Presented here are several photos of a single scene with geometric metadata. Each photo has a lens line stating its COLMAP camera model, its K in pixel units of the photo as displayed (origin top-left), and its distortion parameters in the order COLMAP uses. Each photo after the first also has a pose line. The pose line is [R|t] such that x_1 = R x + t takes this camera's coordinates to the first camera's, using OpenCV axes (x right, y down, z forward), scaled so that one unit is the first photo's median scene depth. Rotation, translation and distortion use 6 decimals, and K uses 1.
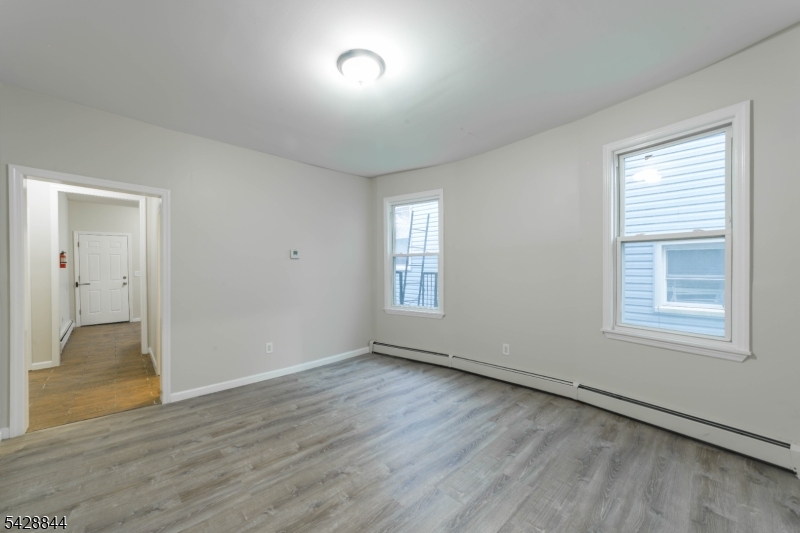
lens RADIAL K [[320.4, 0, 397.0], [0, 320.4, 268.9], [0, 0, 1]] dist [-0.028264, 0.007879]
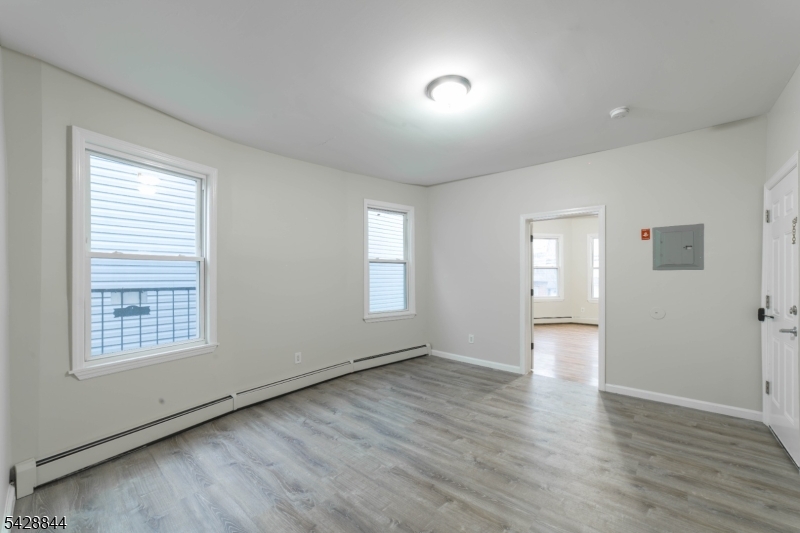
lens RADIAL K [[320.4, 0, 397.0], [0, 320.4, 268.9], [0, 0, 1]] dist [-0.028264, 0.007879]
pose [[-0.116341, 0.030853, 0.992730, -0.844643], [0.014412, 0.999465, -0.029373, 0.000985], [-0.993105, 0.010890, -0.116724, 0.932916]]
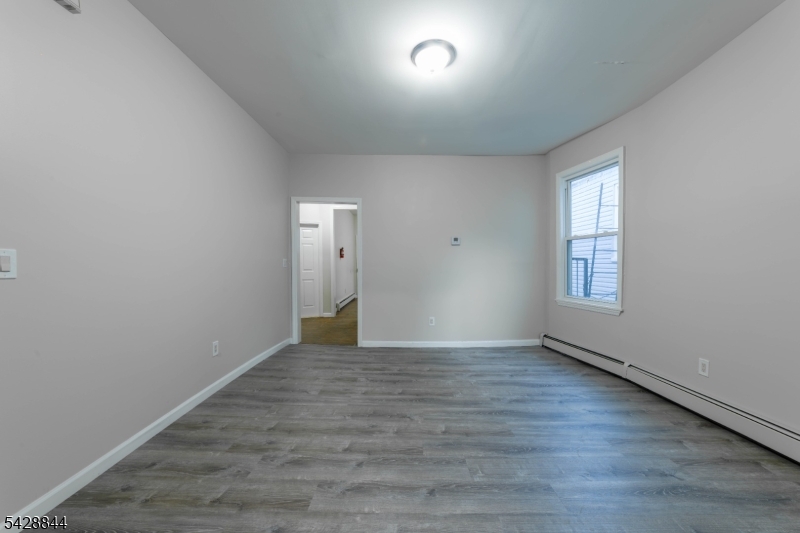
lens RADIAL K [[314.3, 0, 383.2], [0, 314.3, 270.4], [0, 0, 1]] dist [-0.018270, 0.000620]
pose [[0.691818, 0.018120, -0.721845, 0.394985], [-0.007736, 0.999814, 0.017683, 0.052158], [0.722031, -0.006649, 0.691829, 0.087278]]
